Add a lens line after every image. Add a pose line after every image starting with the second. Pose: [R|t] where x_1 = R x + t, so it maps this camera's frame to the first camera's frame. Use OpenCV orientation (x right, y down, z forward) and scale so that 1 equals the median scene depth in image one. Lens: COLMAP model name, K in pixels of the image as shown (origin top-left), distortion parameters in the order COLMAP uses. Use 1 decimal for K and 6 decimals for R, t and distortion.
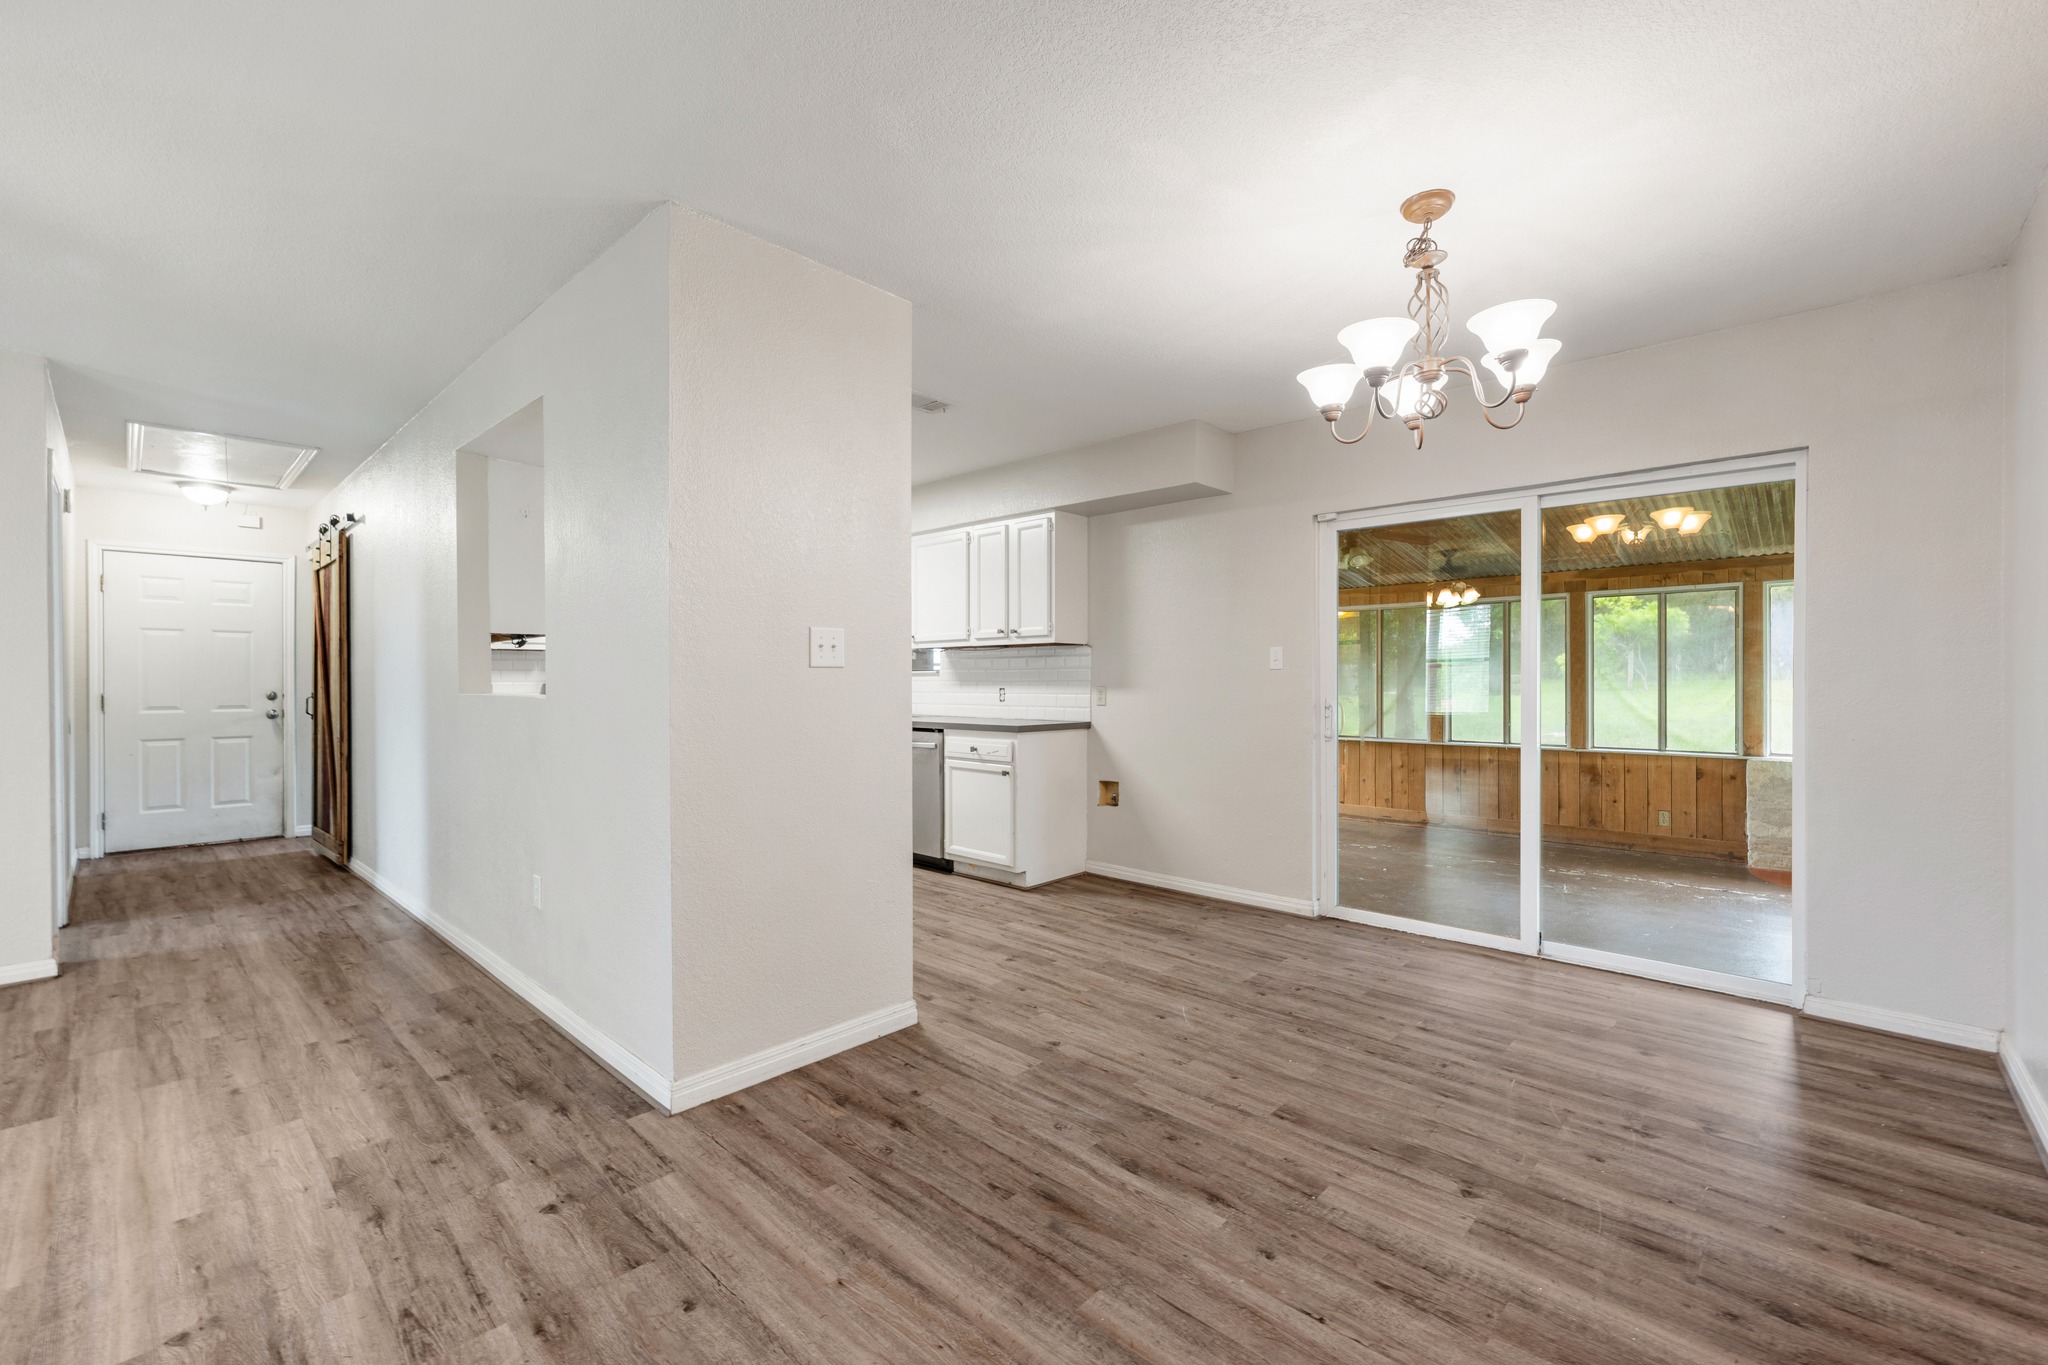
lens RADIAL K [[855.6, 0, 1020.4], [0, 855.6, 679.2], [0, 0, 1]] dist [0.001725, -0.001081]
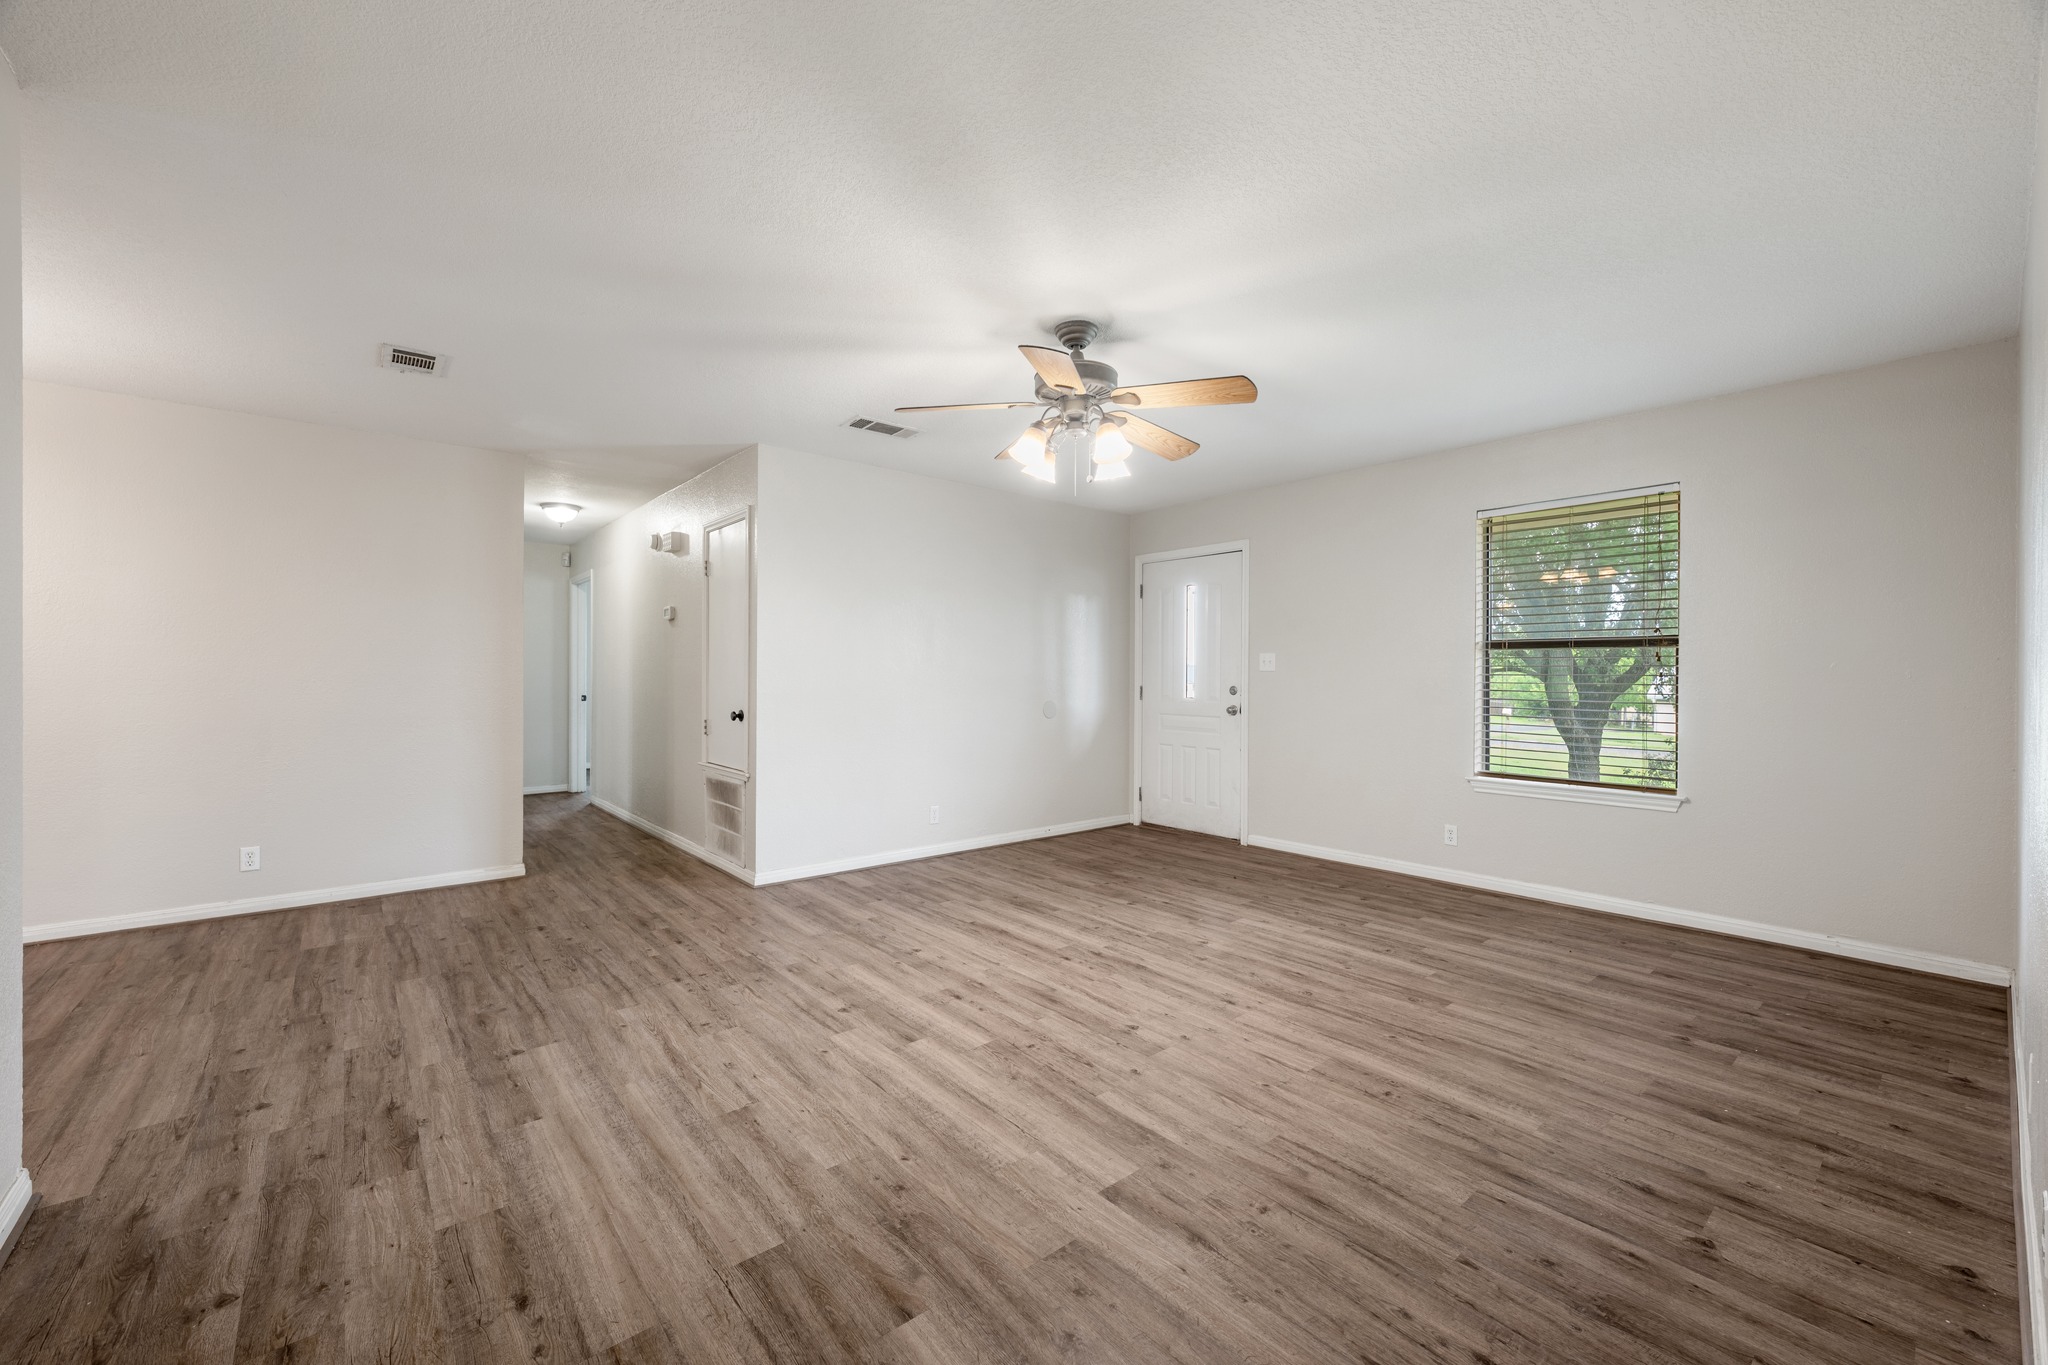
lens RADIAL K [[809.0, 0, 1004.1], [0, 809.0, 675.5], [0, 0, 1]] dist [0.000353, 0.000140]
pose [[-0.991452, 0.001011, 0.130469, -1.072957], [0.001485, 0.999993, 0.003537, 0.001442], [-0.130464, 0.003701, -0.991446, 1.229789]]
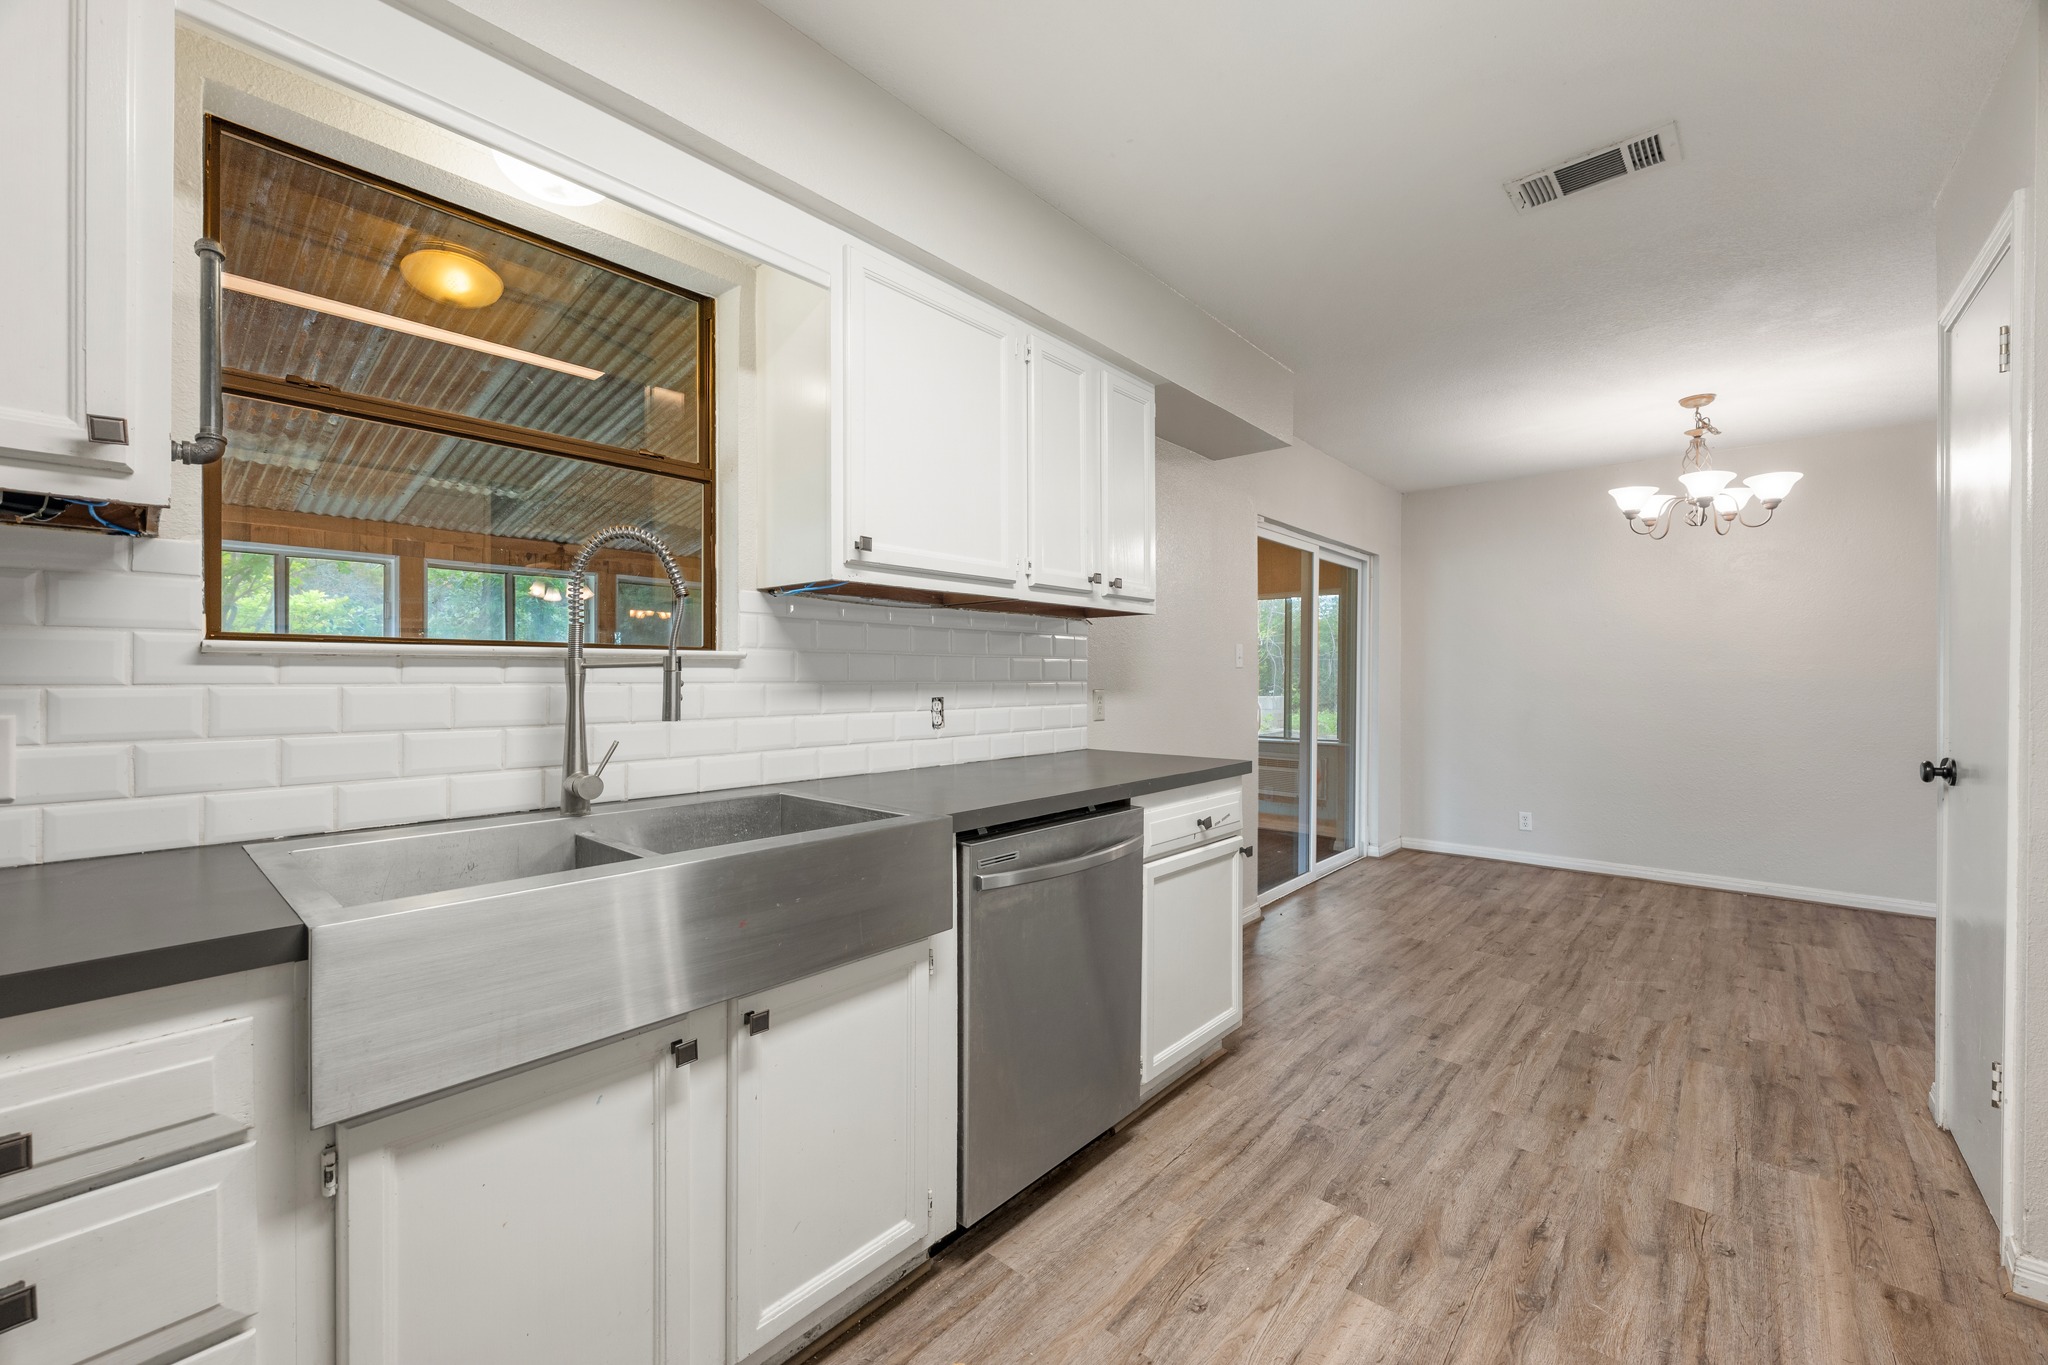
lens RADIAL K [[806.2, 0, 1031.3], [0, 806.2, 673.9], [0, 0, 1]] dist [0.001749, -0.000089]
pose [[-0.029532, 0.005482, 0.999549, -0.809495], [-0.001503, 0.999984, -0.005529, -0.000516], [-0.999563, -0.001666, -0.029523, 1.767740]]
